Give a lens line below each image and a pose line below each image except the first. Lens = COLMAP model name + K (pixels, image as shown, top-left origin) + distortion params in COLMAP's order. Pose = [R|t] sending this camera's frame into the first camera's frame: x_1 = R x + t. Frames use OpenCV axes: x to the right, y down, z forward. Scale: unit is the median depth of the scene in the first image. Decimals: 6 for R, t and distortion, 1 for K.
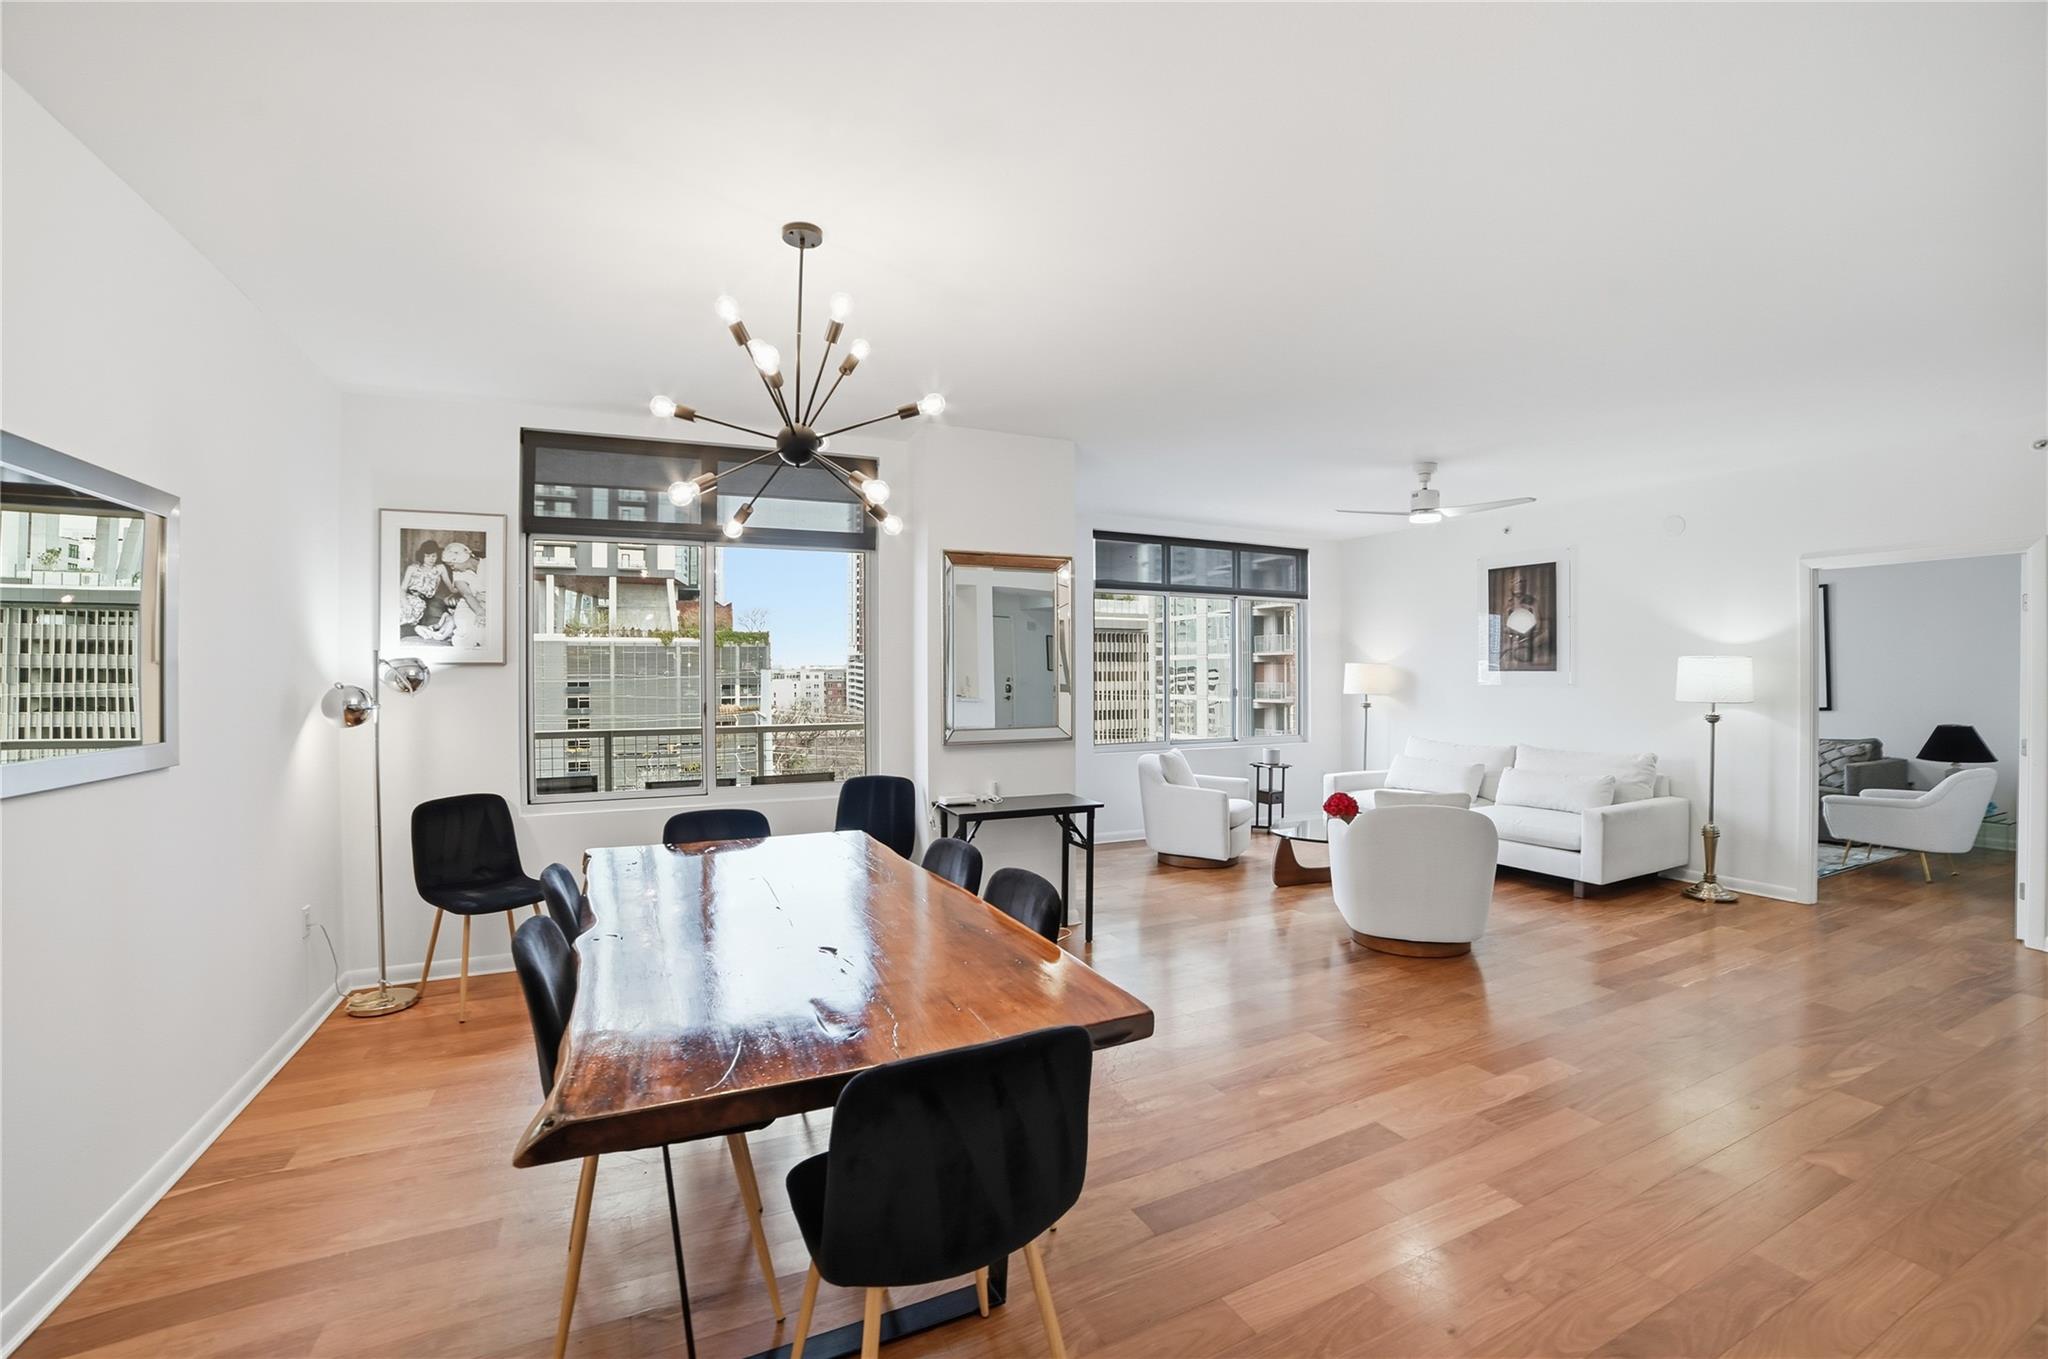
lens RADIAL K [[880.6, 0, 1028.9], [0, 880.6, 664.3], [0, 0, 1]] dist [-0.108477, 0.049889]
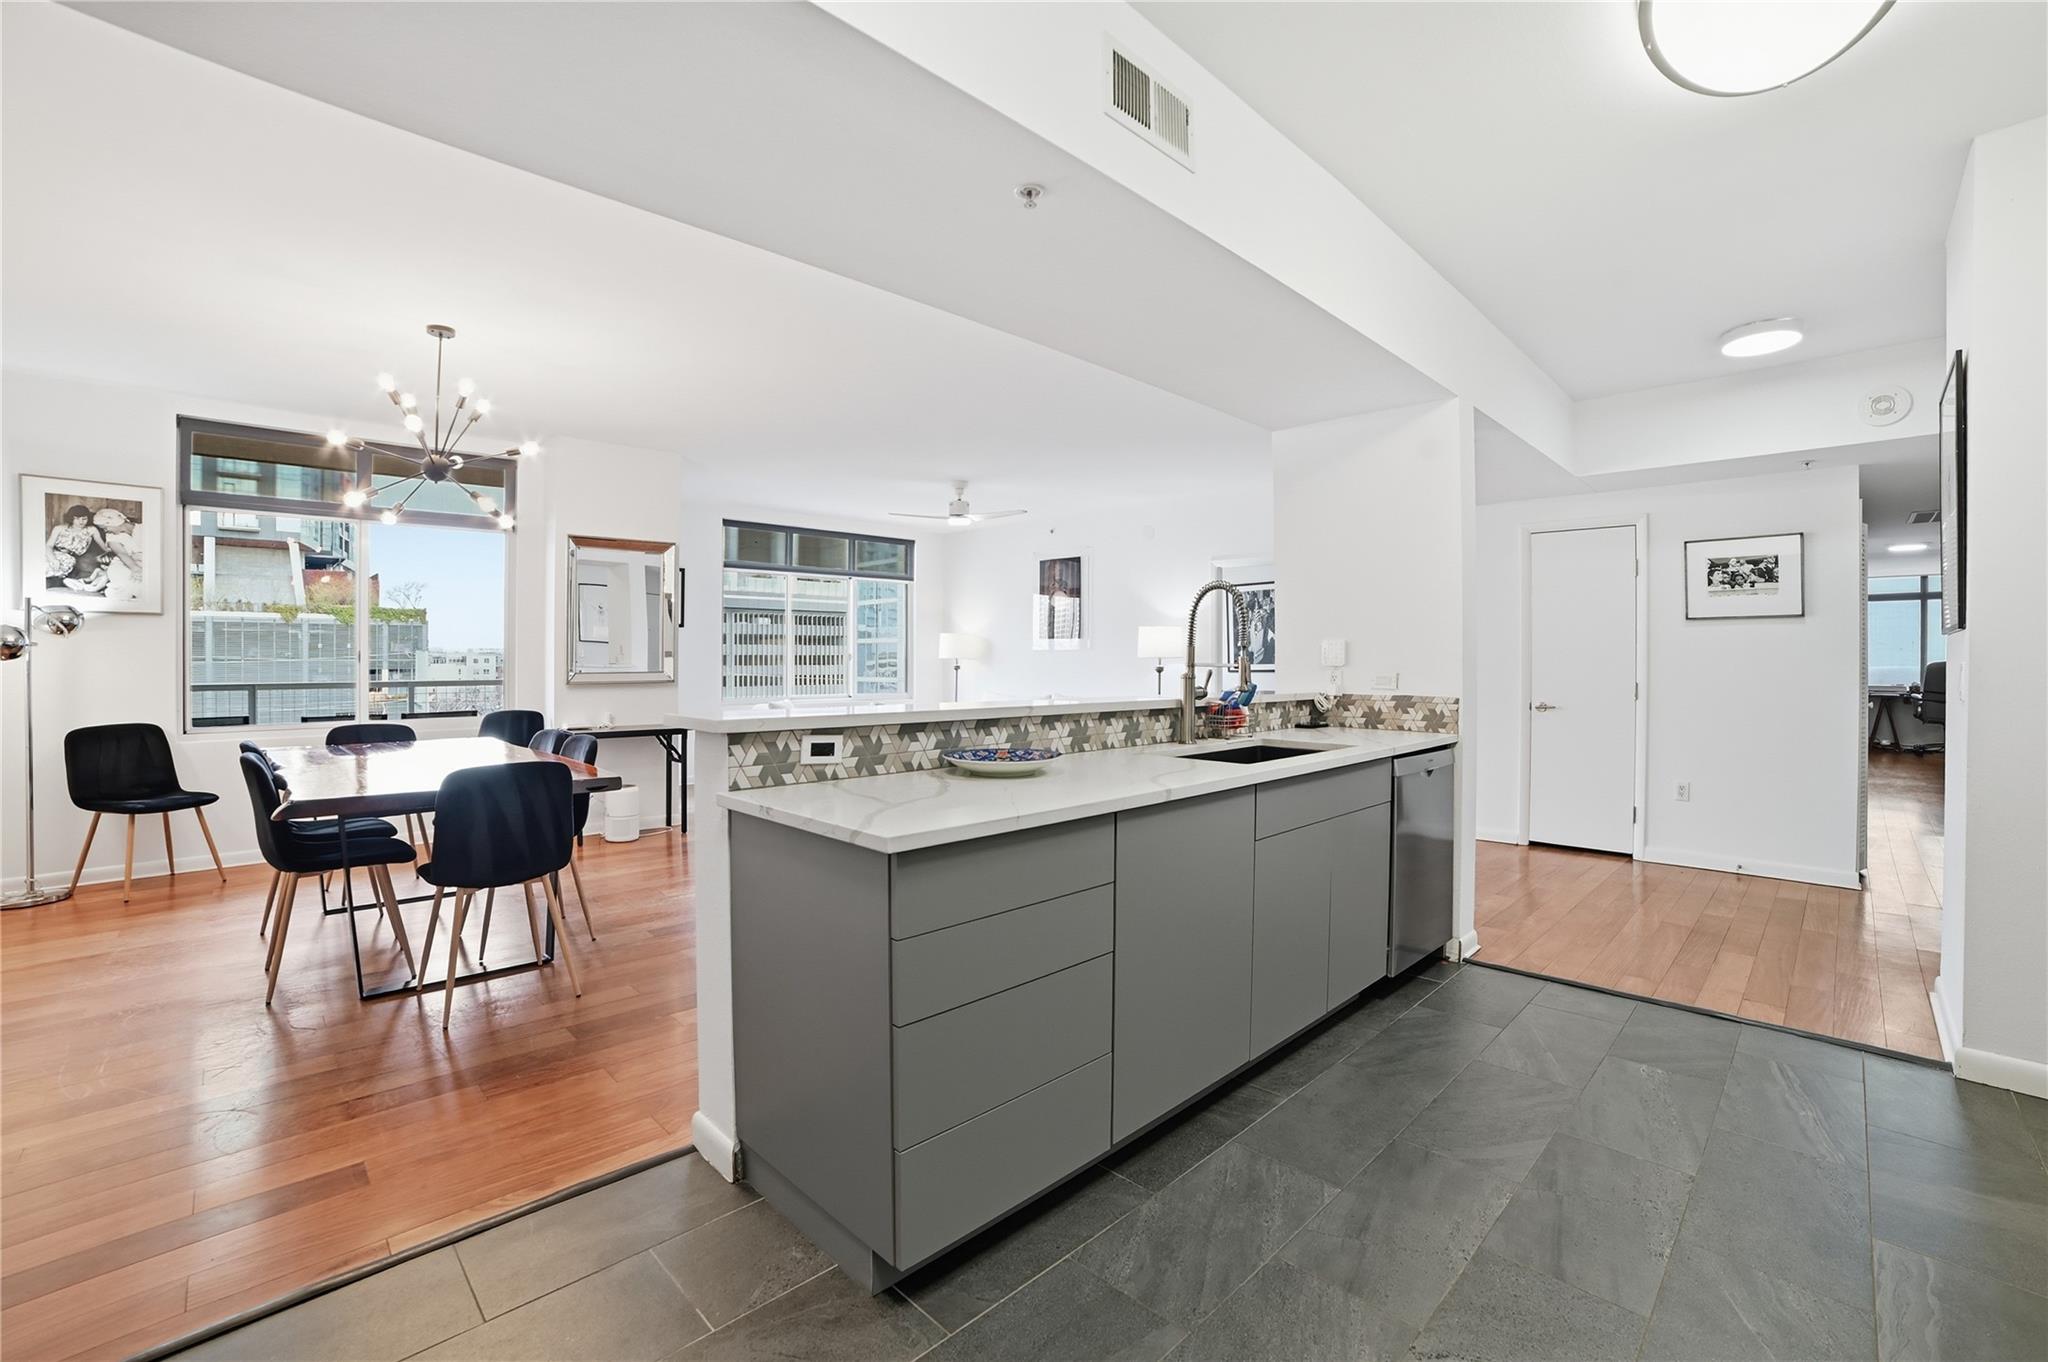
lens RADIAL K [[901.0, 0, 1015.0], [0, 901.0, 654.2], [0, 0, 1]] dist [-0.089217, 0.043154]
pose [[0.954152, 0.005588, 0.299269, 0.102138], [-0.007173, 0.999965, 0.004198, 0.027046], [-0.299235, -0.006152, 0.954160, -0.319721]]
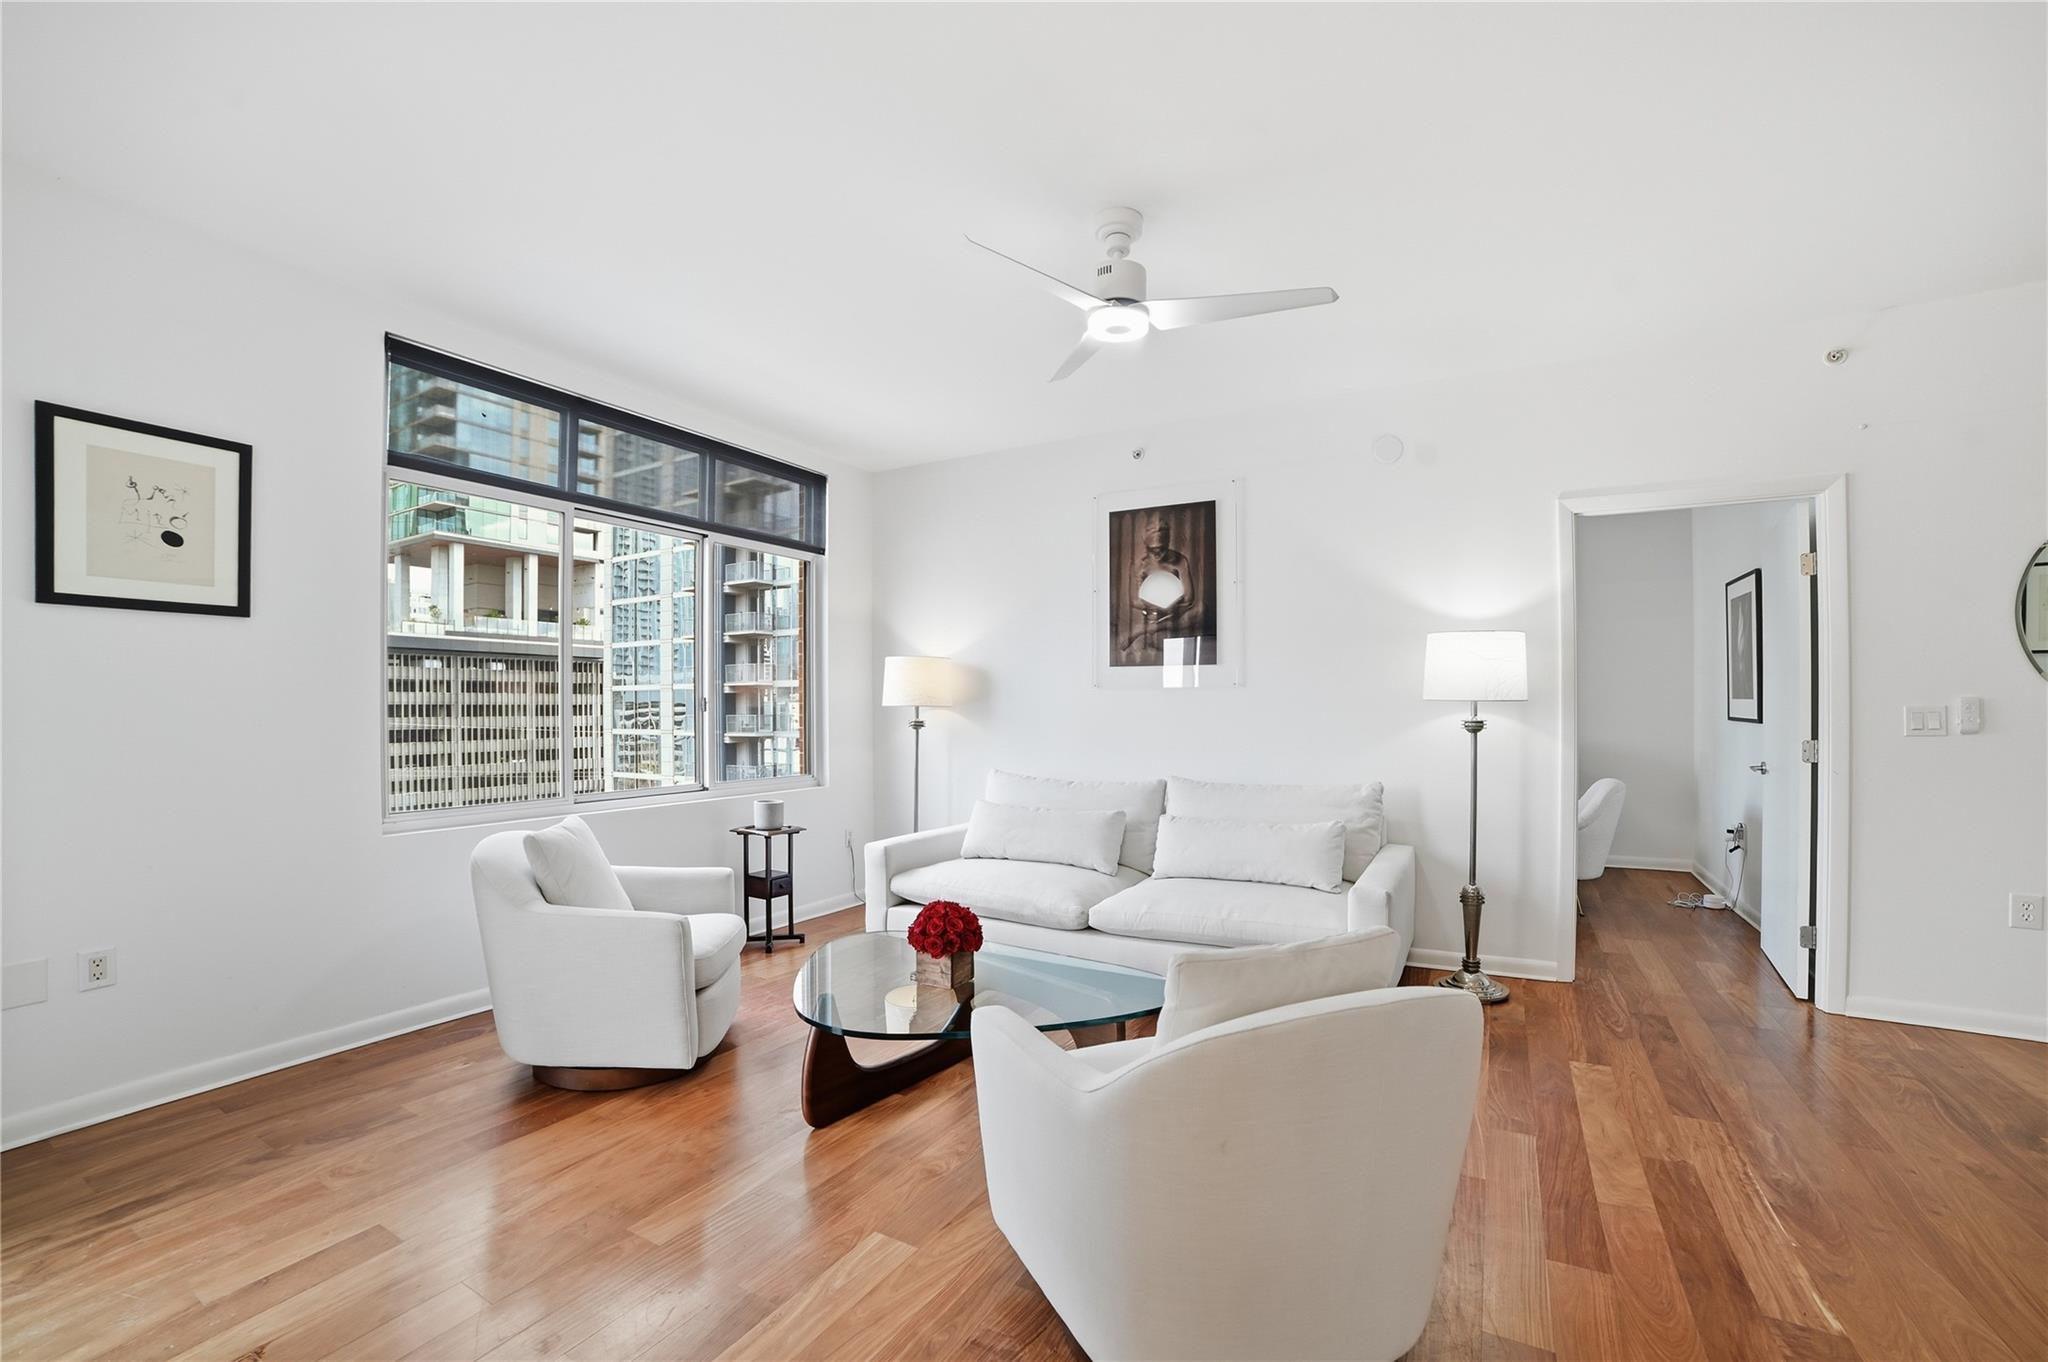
lens RADIAL K [[871.0, 0, 1043.5], [0, 871.0, 701.0], [0, 0, 1]] dist [-0.106100, 0.038078]
pose [[0.820729, 0.000330, 0.571318, 0.125343], [-0.001252, 0.999998, 0.001220, 0.036610], [-0.571317, -0.001716, 0.820728, 0.528119]]
